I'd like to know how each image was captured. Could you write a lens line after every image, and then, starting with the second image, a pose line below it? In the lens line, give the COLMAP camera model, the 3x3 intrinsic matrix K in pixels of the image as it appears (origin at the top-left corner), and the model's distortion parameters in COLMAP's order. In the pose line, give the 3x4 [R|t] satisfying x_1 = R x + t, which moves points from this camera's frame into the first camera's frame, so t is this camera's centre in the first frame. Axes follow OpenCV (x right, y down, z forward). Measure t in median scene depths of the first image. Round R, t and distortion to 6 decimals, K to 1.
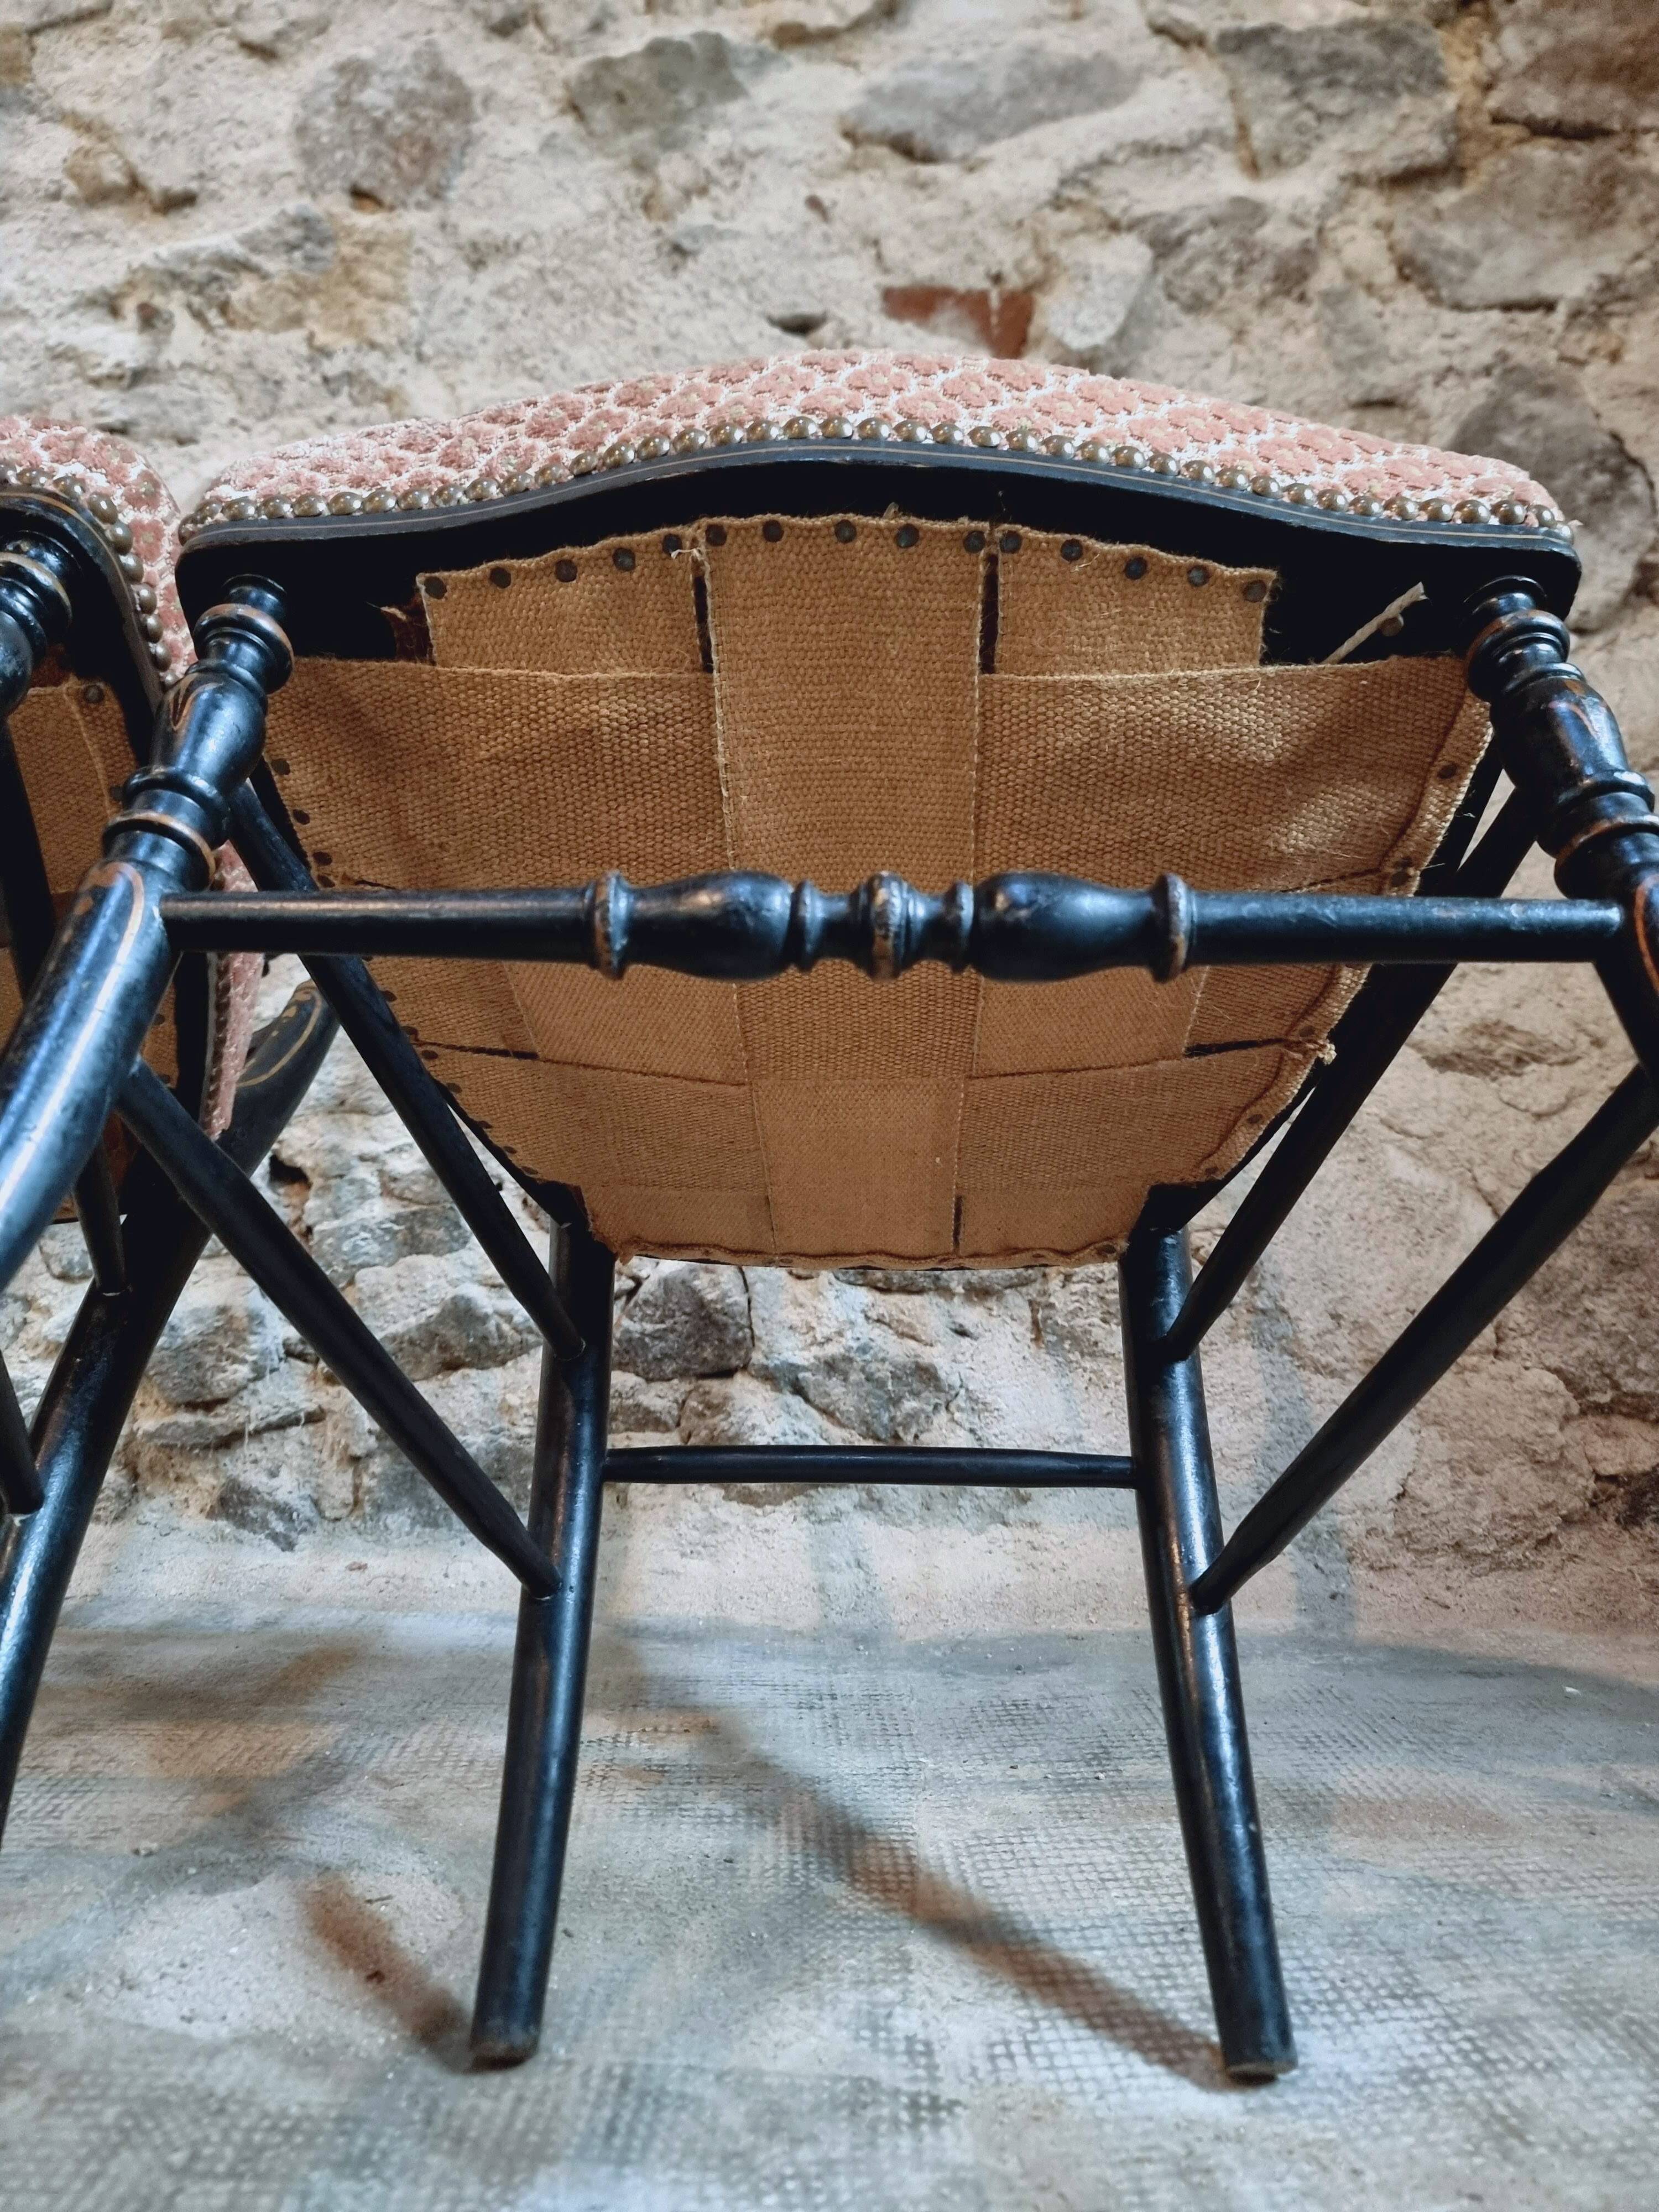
lens RADIAL K [[1575.6, 0, 825.8], [0, 1575.6, 1119.6], [0, 0, 1]] dist [0.051243, -0.055549]
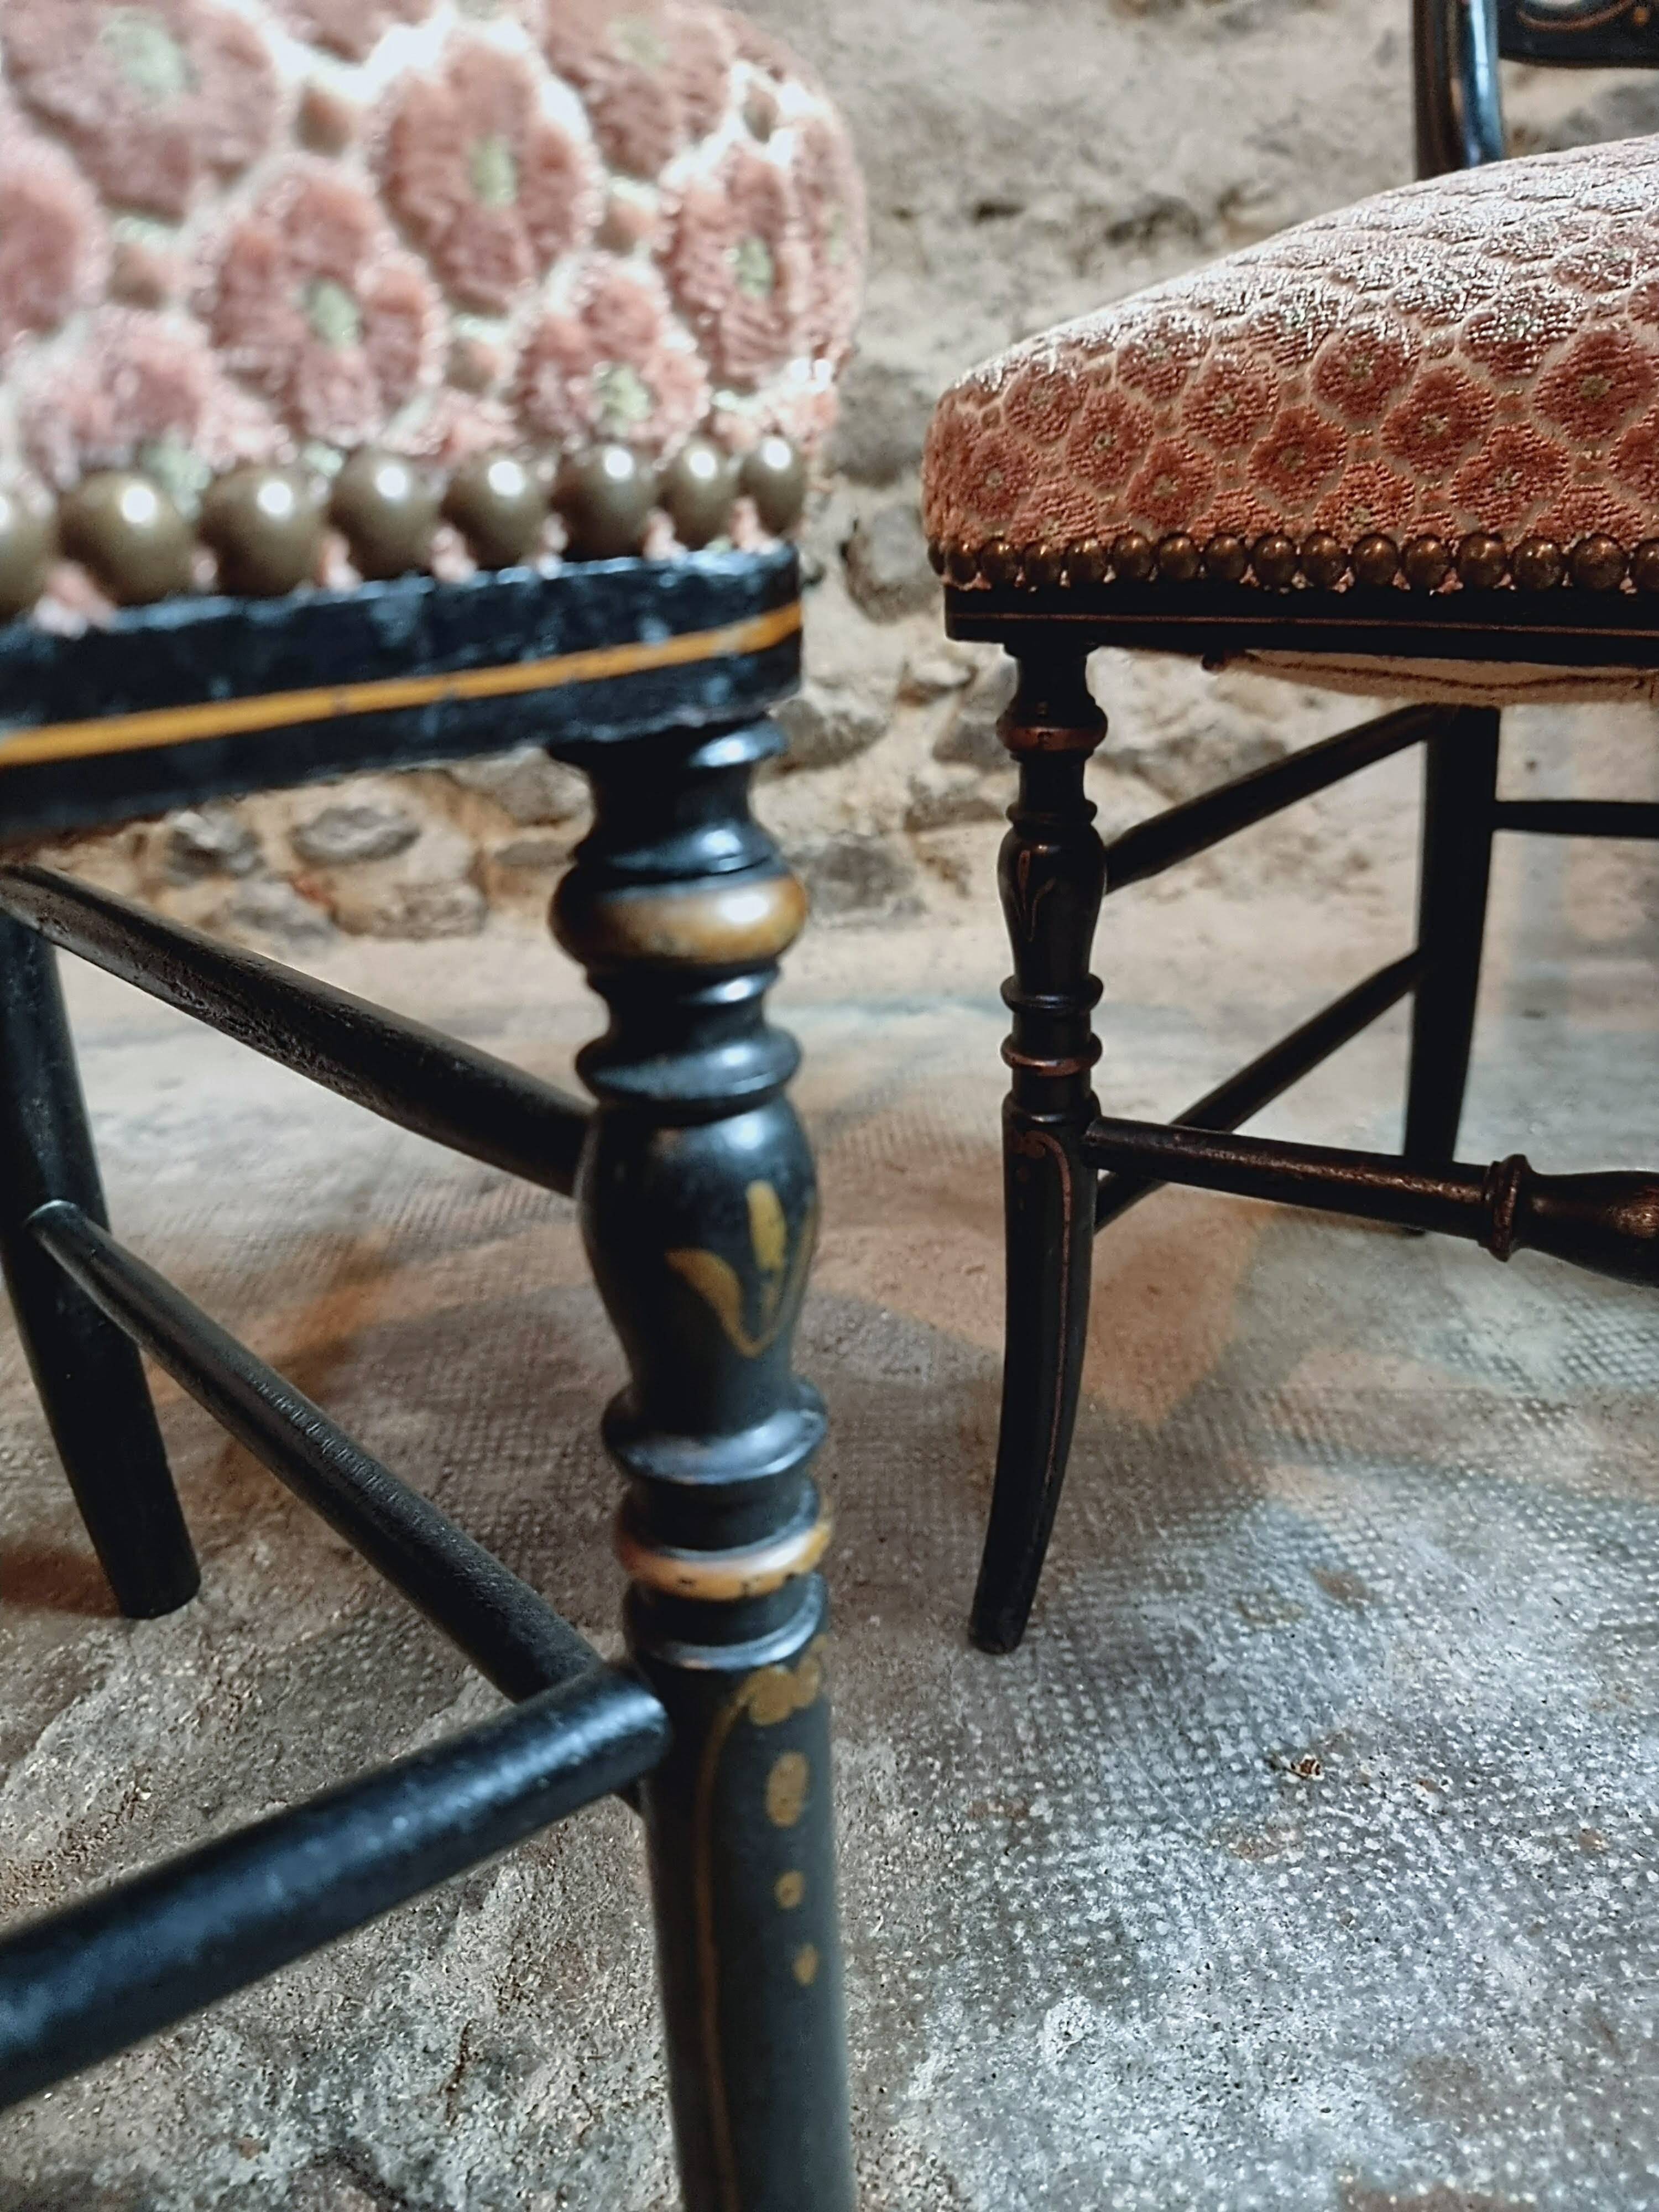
lens RADIAL K [[1575.6, 0, 824.3], [0, 1575.6, 1123.3], [0, 0, 1]] dist [0.051243, -0.055549]
pose [[0.998258, -0.055703, -0.019433, -0.204720], [0.058778, 0.910781, 0.408685, -0.046599], [-0.005066, -0.409115, 0.912469, -0.002476]]
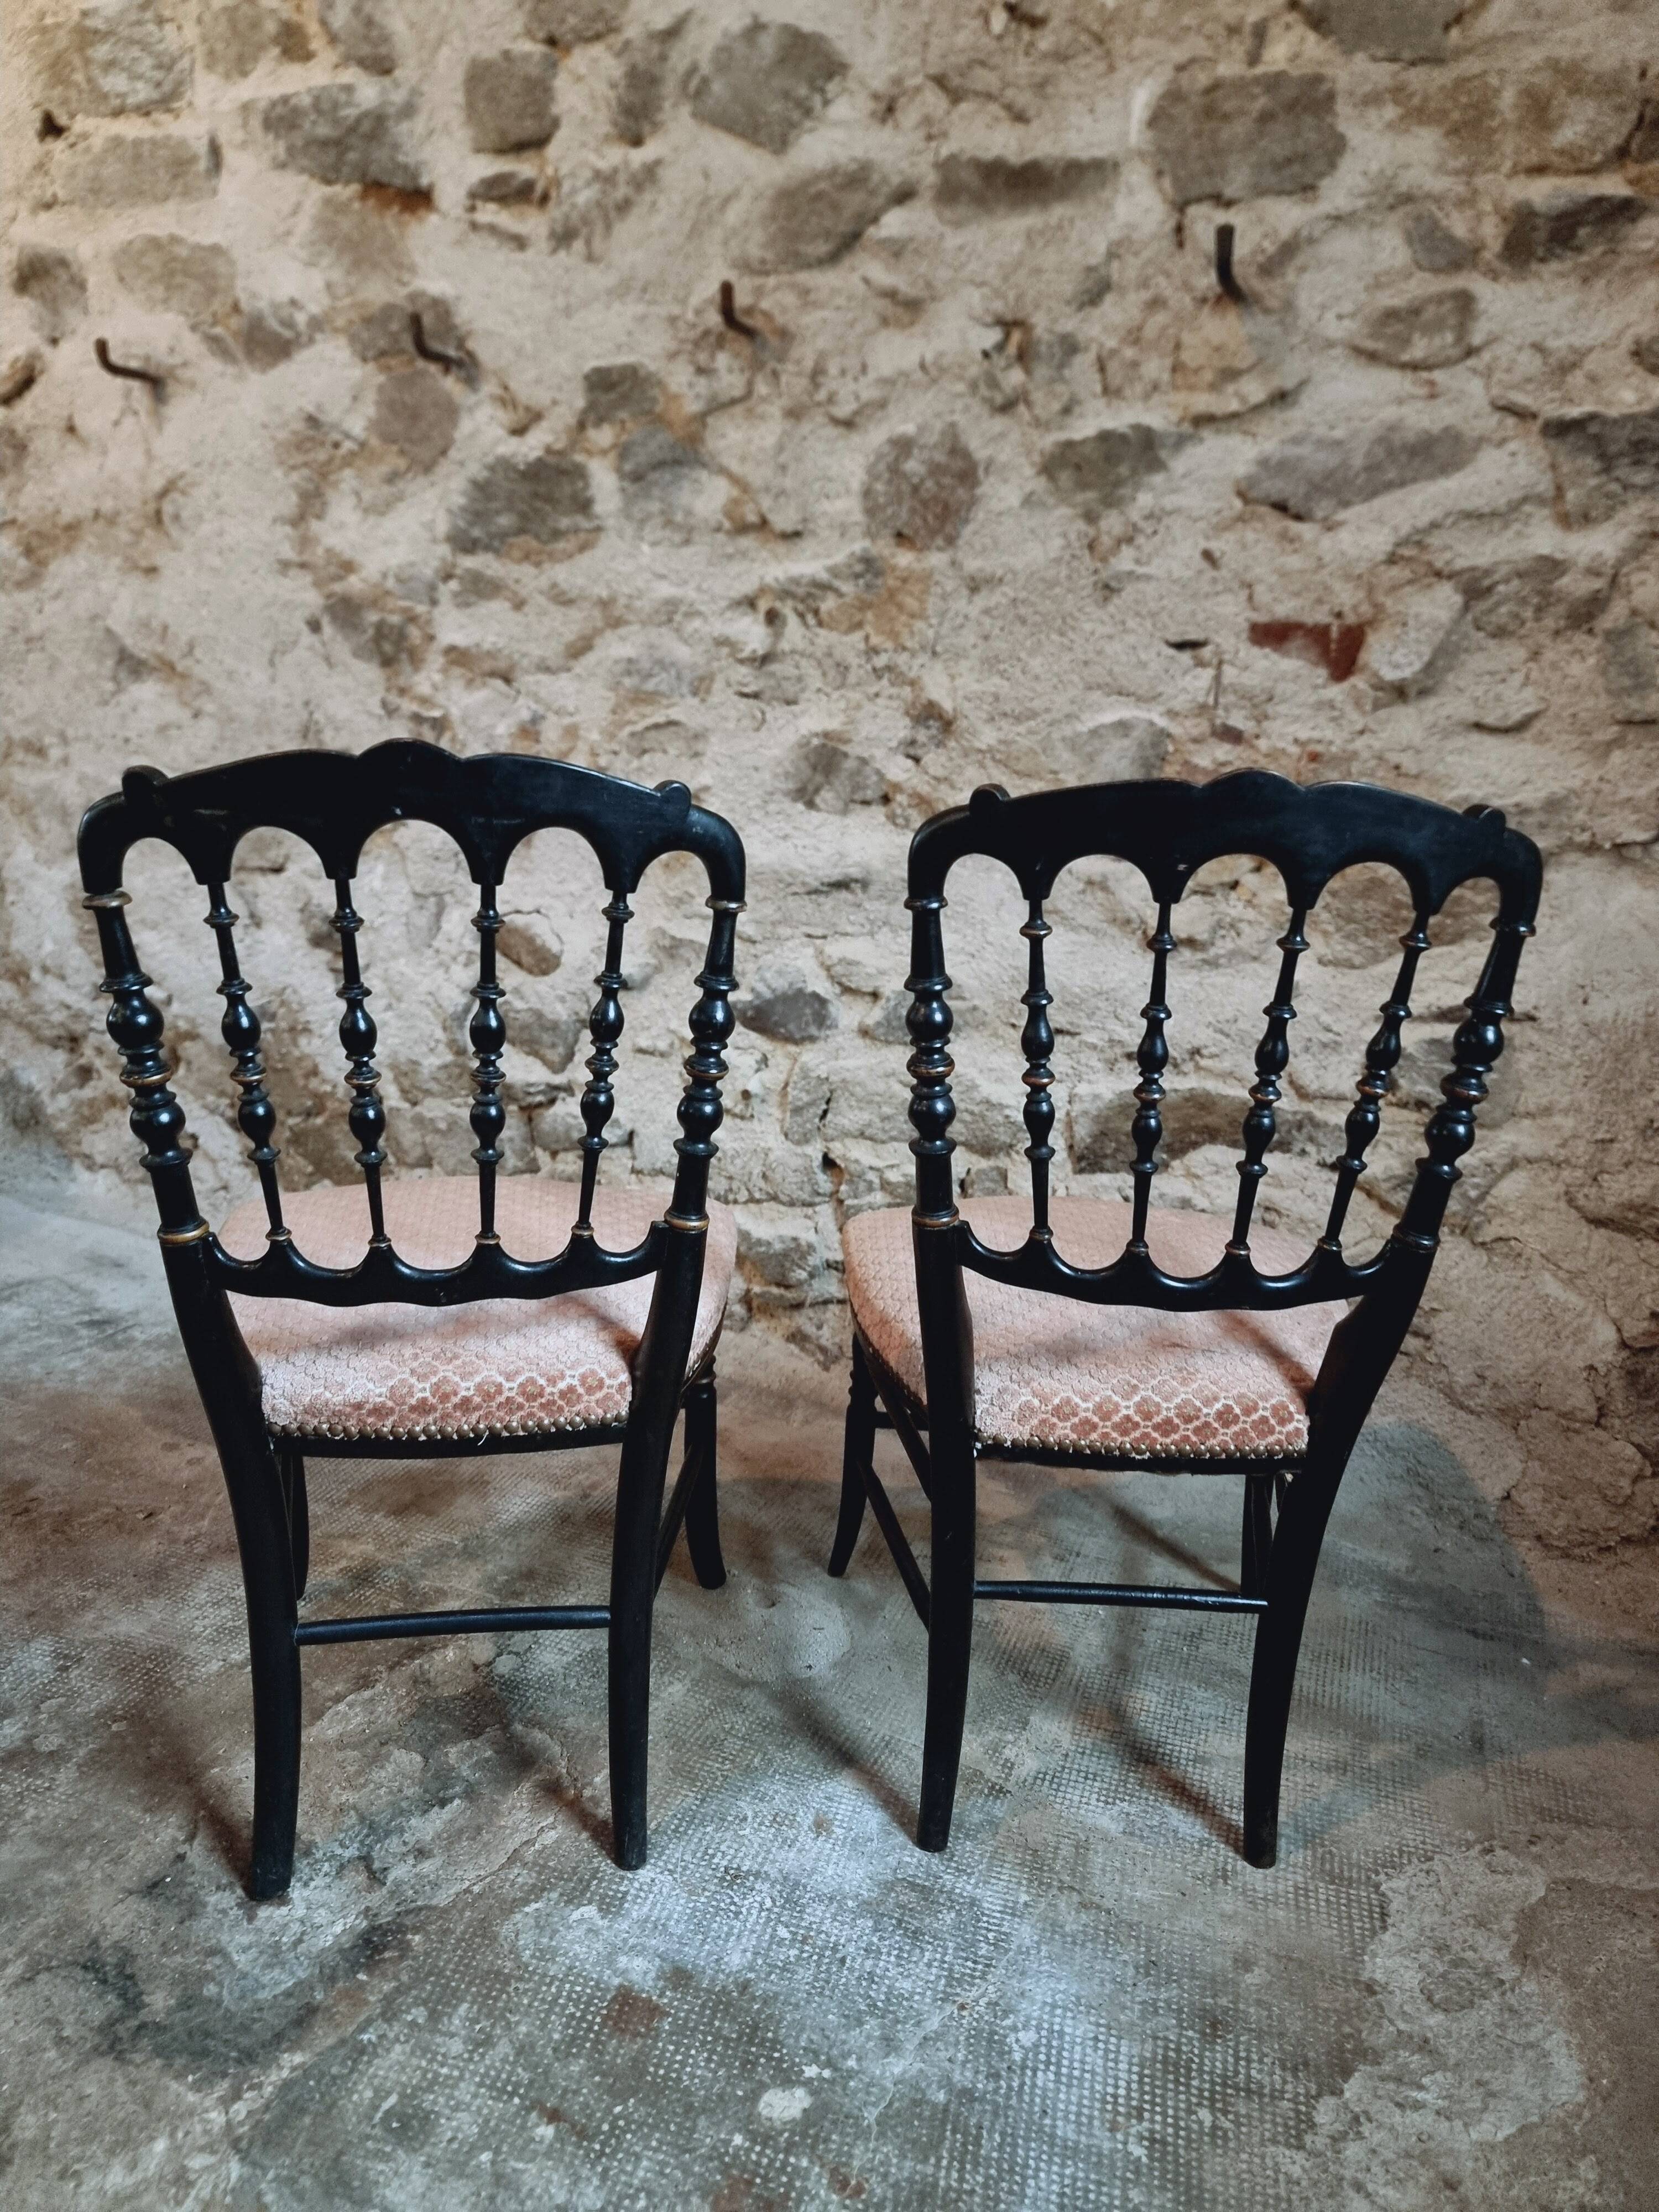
lens RADIAL K [[1545.6, 0, 818.5], [0, 1545.6, 1121.9], [0, 0, 1]] dist [0.064115, -0.064829]
pose [[0.914078, 0.142205, -0.379788, 0.267731], [-0.028560, 0.956752, 0.289501, -0.487966], [0.404531, -0.253780, 0.878607, -0.445446]]
